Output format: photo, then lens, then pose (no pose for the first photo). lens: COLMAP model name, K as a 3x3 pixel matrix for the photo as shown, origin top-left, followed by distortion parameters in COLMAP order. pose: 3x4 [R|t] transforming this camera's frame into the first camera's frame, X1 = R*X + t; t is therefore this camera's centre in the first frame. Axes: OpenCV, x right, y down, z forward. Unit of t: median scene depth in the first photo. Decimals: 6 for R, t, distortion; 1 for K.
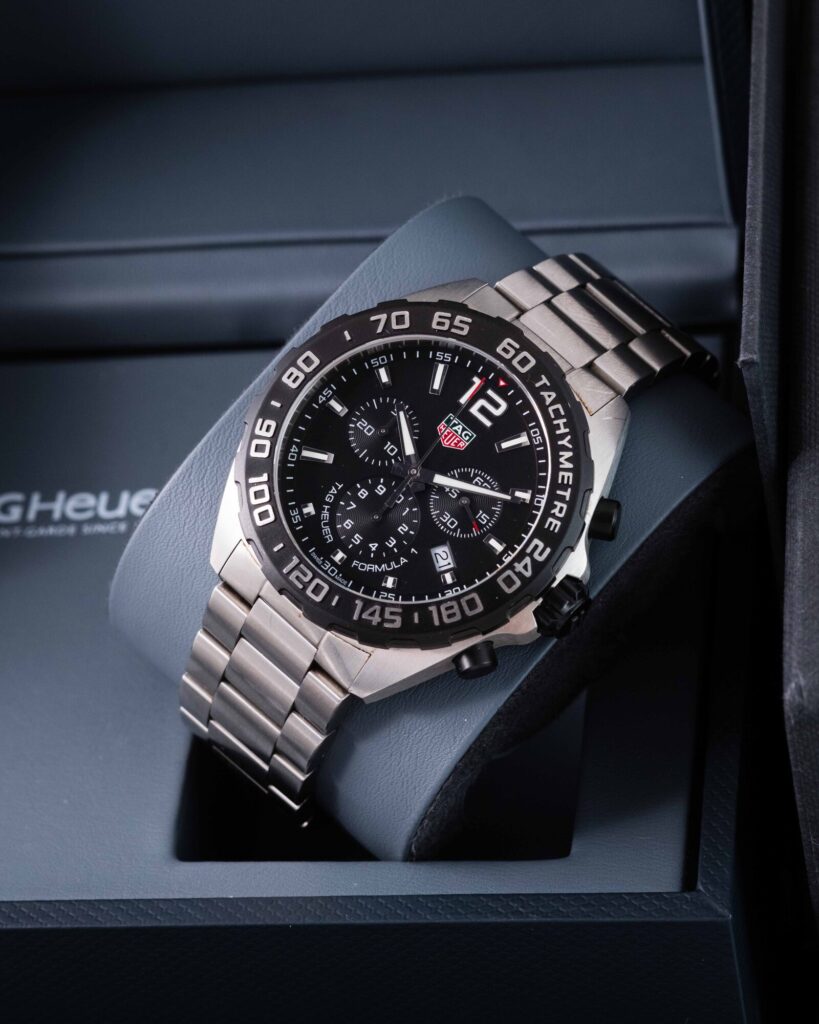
lens RADIAL K [[4118.7, 0, 410.4], [0, 4118.7, 512.0], [0, 0, 1]] dist [0.069067, 0.000000]
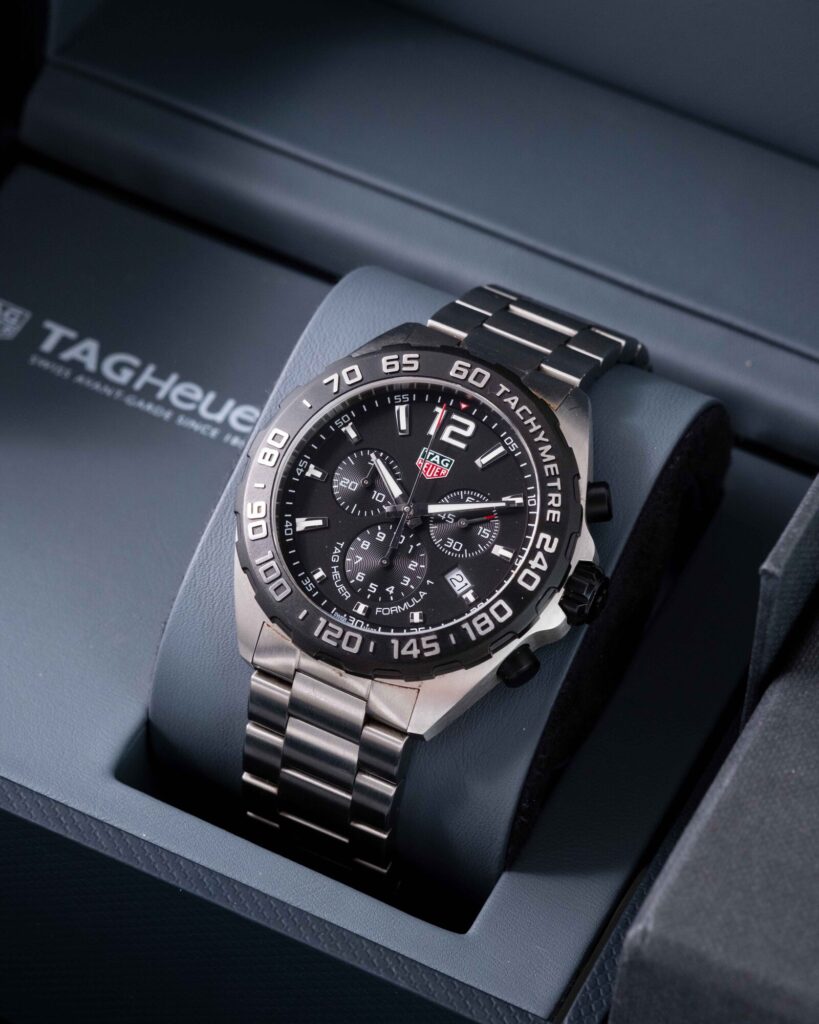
lens RADIAL K [[4118.7, 0, 400.8], [0, 4118.7, 509.4], [0, 0, 1]] dist [0.069067, 0.000000]
pose [[0.957630, -0.280719, 0.064354, -0.066909], [0.285693, 0.954169, -0.089114, 0.081448], [-0.036388, 0.103723, 0.993940, -0.021531]]
